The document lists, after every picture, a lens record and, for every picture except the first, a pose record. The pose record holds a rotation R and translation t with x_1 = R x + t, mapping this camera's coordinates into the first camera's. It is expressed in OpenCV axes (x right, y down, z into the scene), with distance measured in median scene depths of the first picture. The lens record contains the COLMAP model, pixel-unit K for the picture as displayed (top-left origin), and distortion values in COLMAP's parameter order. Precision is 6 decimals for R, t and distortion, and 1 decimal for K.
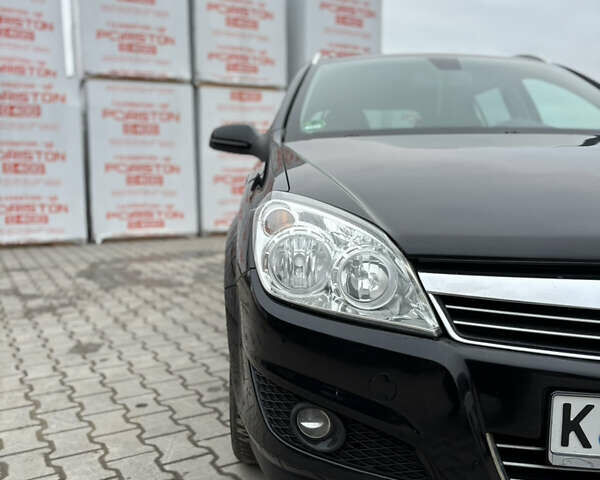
lens RADIAL K [[603.6, 0, 300.0], [0, 603.6, 240.0], [0, 0, 1]] dist [0.005264, 0.002023]
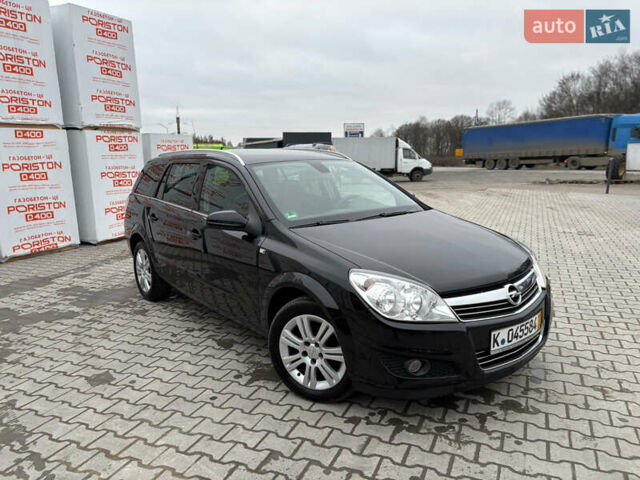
lens RADIAL K [[477.9, 0, 329.0], [0, 477.9, 240.6], [0, 0, 1]] dist [0.005399, 0.002233]
pose [[0.788307, -0.121420, 0.603182, -0.815818], [0.091634, 0.992570, 0.080046, -0.236979], [-0.608420, -0.007829, 0.793577, -0.208312]]
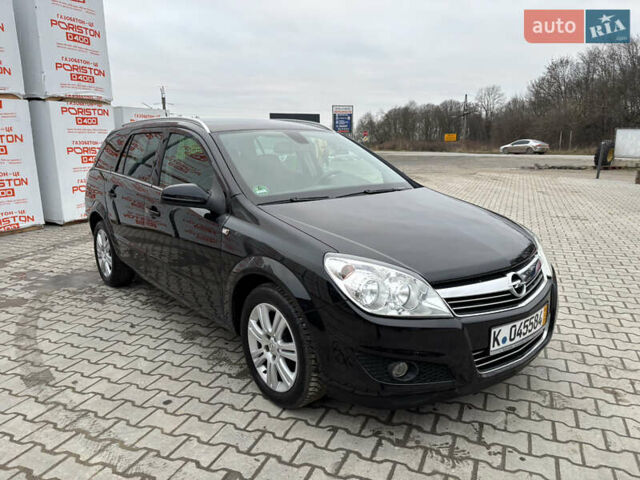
lens RADIAL K [[477.9, 0, 329.0], [0, 477.9, 240.6], [0, 0, 1]] dist [0.005399, 0.002233]
pose [[0.773812, -0.135365, 0.618782, -0.666782], [0.081154, 0.990034, 0.115094, -0.204922], [-0.628195, -0.038844, 0.777086, -0.065936]]
